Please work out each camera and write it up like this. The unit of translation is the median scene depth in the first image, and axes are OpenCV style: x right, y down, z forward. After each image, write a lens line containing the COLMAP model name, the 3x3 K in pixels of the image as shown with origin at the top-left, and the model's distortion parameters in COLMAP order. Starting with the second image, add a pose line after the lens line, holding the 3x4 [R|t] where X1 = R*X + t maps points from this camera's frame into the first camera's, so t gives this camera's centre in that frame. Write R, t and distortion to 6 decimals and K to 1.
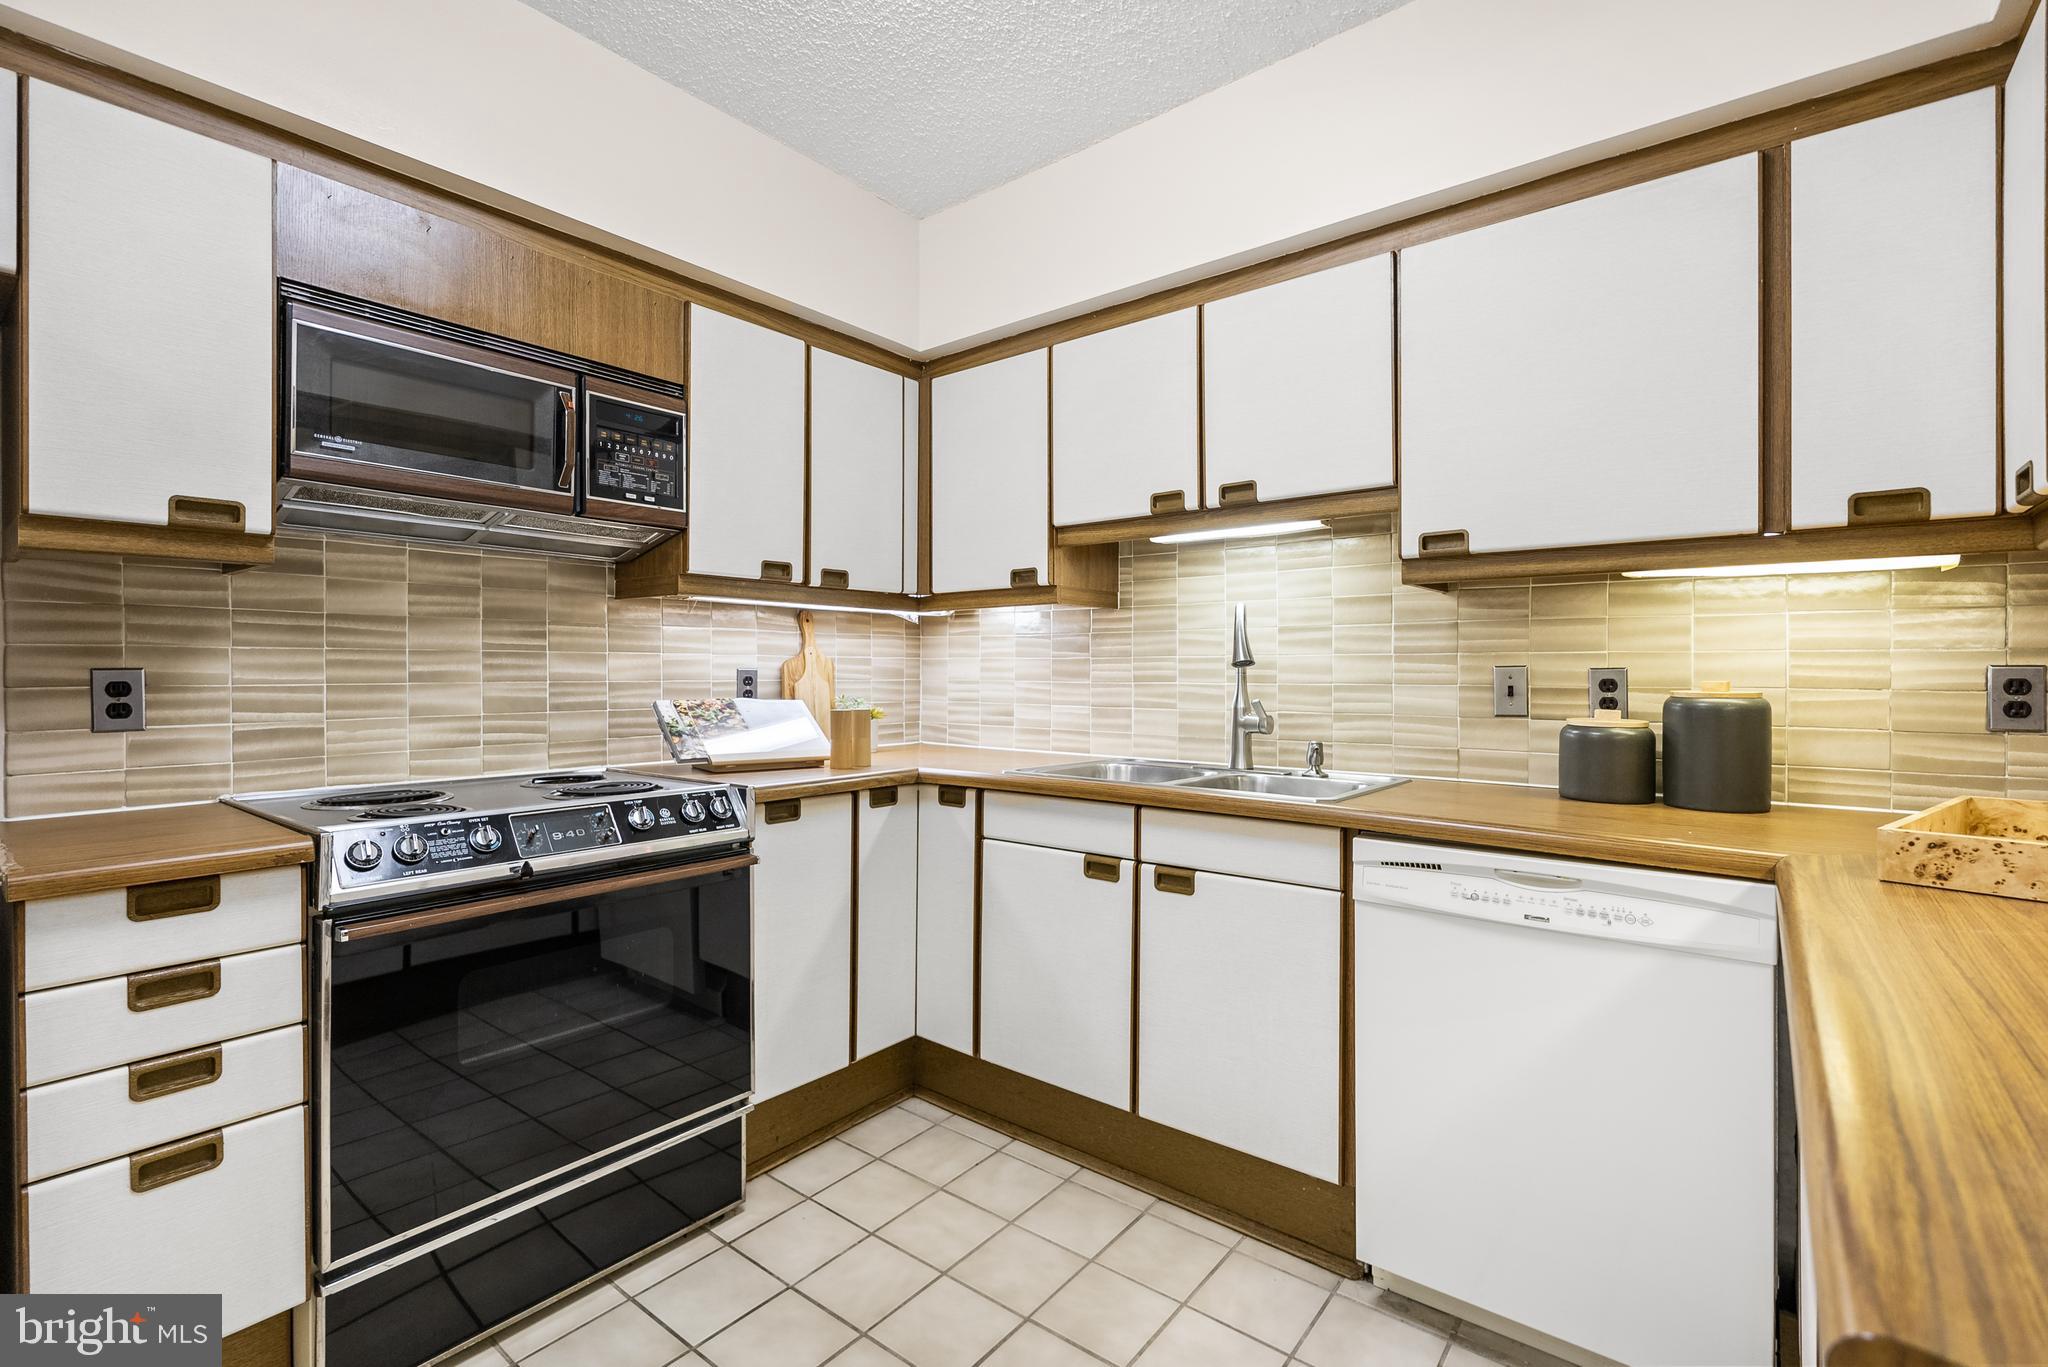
lens RADIAL K [[923.0, 0, 1029.5], [0, 923.0, 668.9], [0, 0, 1]] dist [-0.002281, -0.000476]
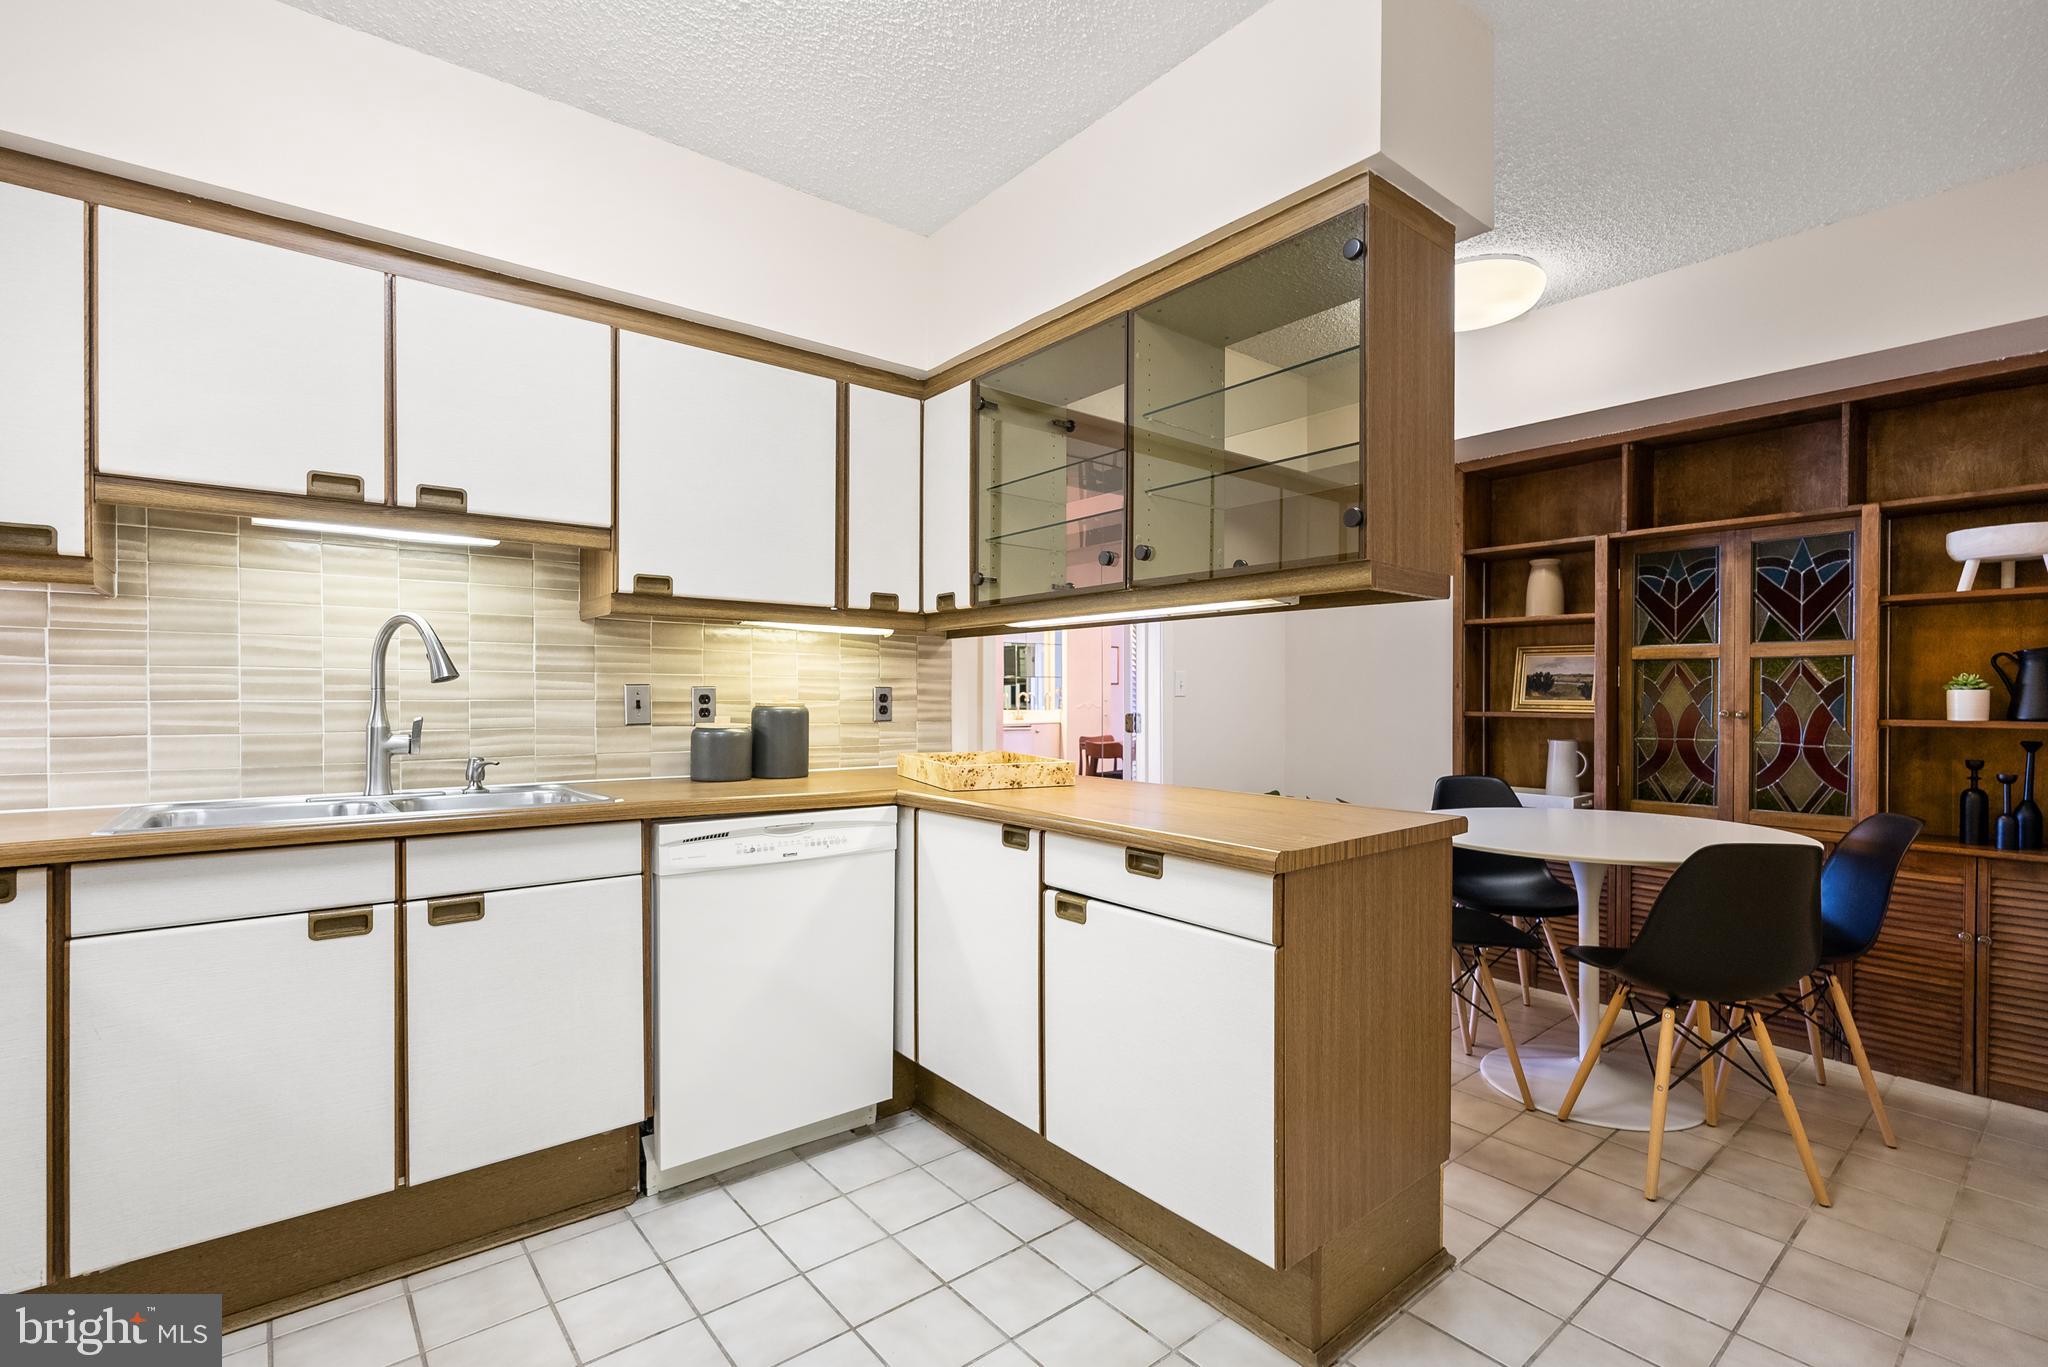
lens RADIAL K [[923.0, 0, 1030.8], [0, 923.0, 696.1], [0, 0, 1]] dist [-0.002281, -0.000476]
pose [[0.210205, -0.001614, 0.977656, -0.615915], [-0.006959, 0.999971, 0.003147, 0.005371], [-0.977633, -0.007465, 0.210188, 0.229743]]
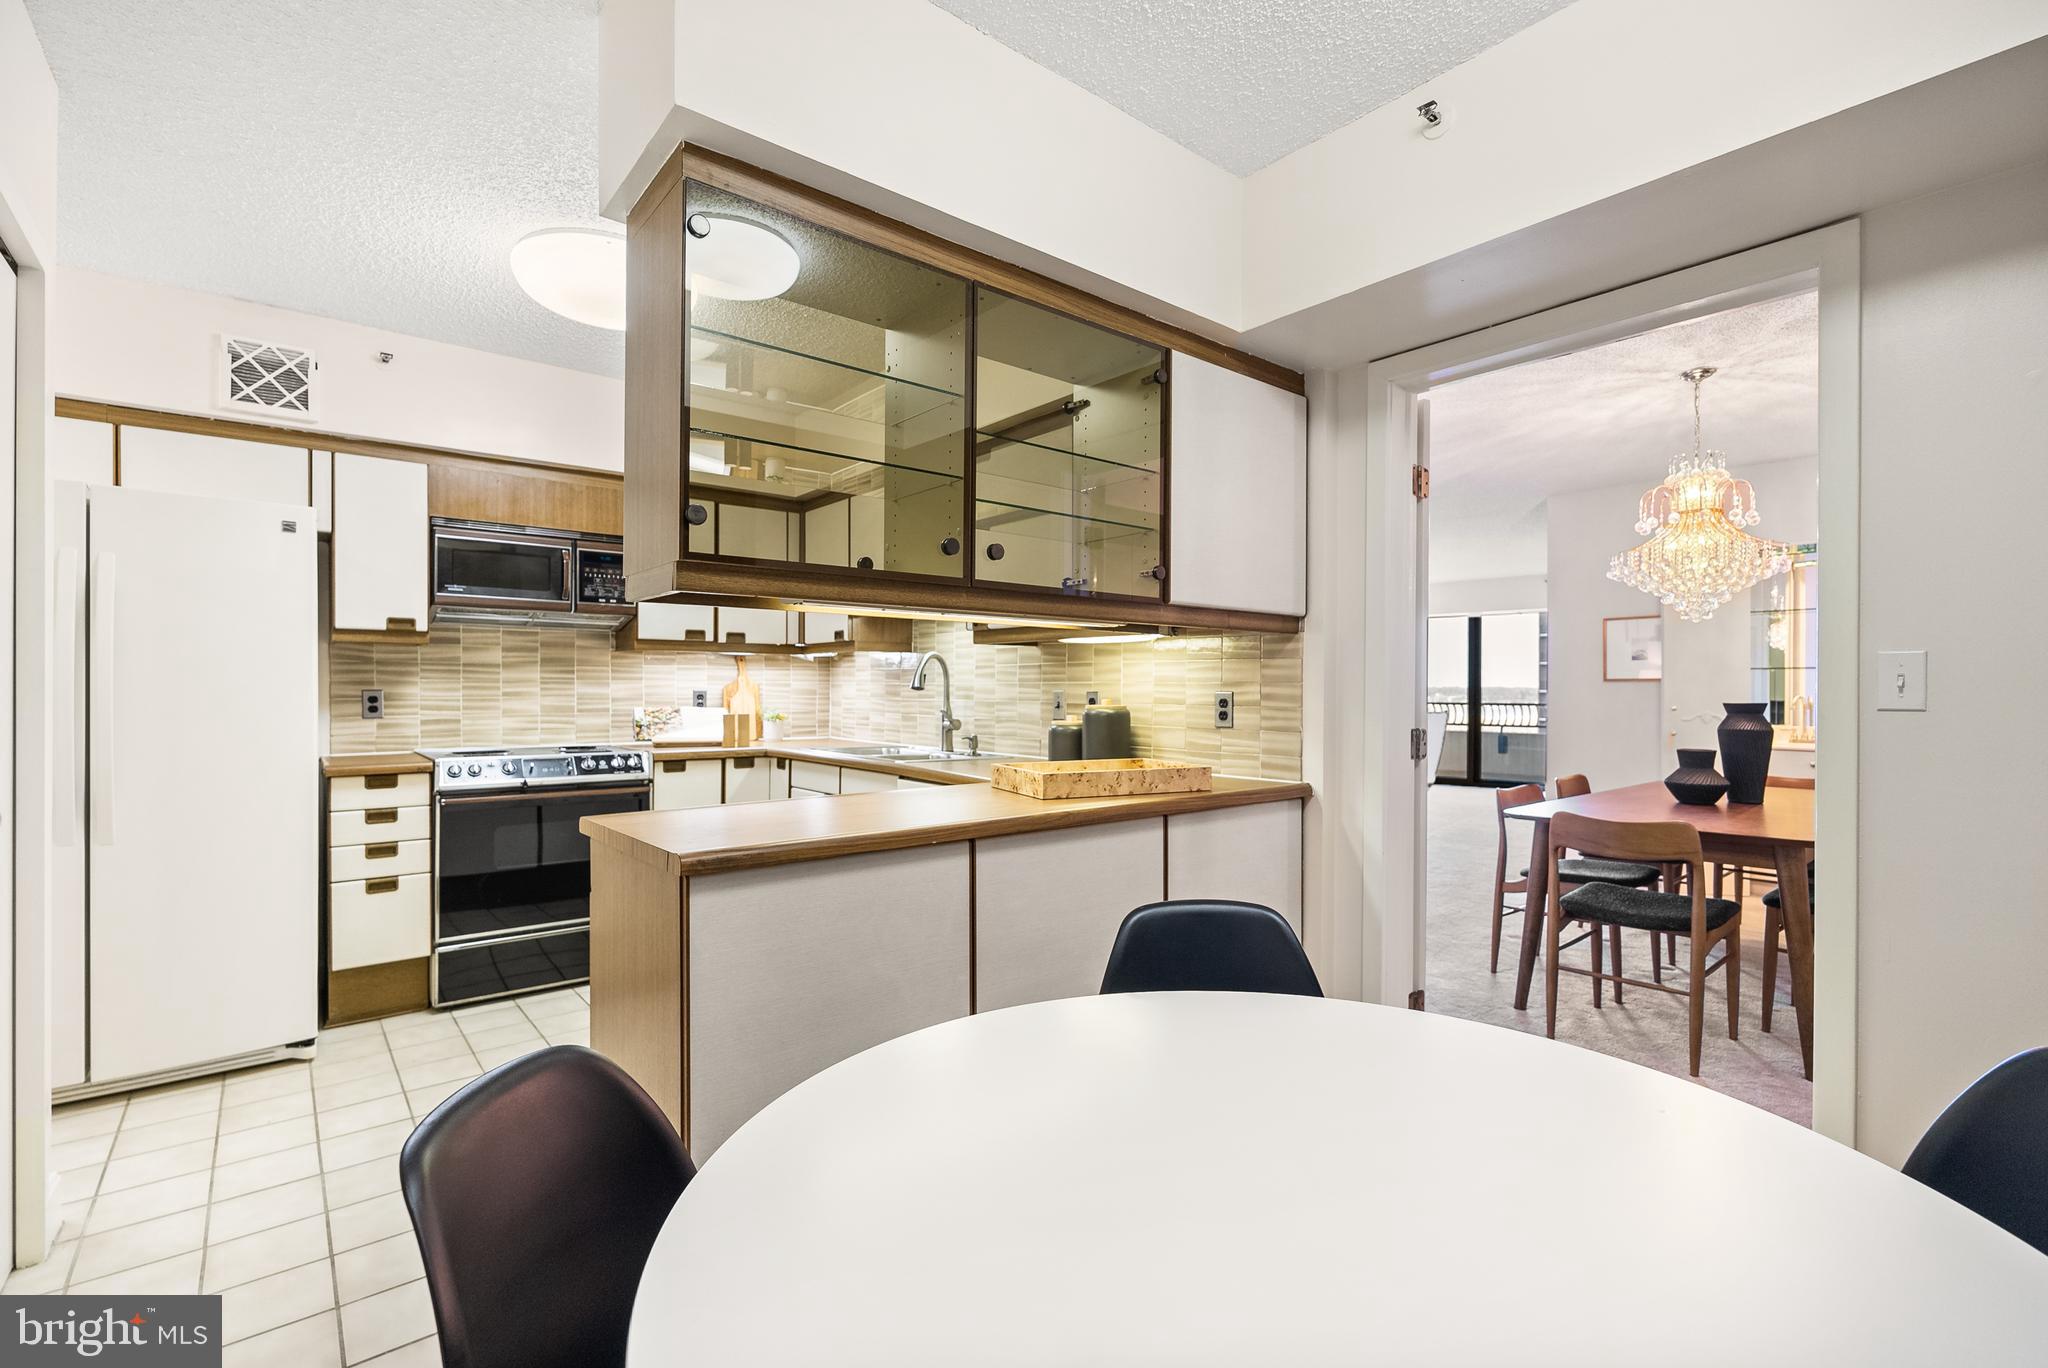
lens RADIAL K [[923.0, 0, 1026.7], [0, 923.0, 685.4], [0, 0, 1]] dist [-0.002281, -0.000476]
pose [[0.977491, 0.001868, -0.210969, 0.866689], [-0.001914, 0.999998, -0.000016, -0.012668], [0.210968, 0.000420, 0.977493, -0.714475]]
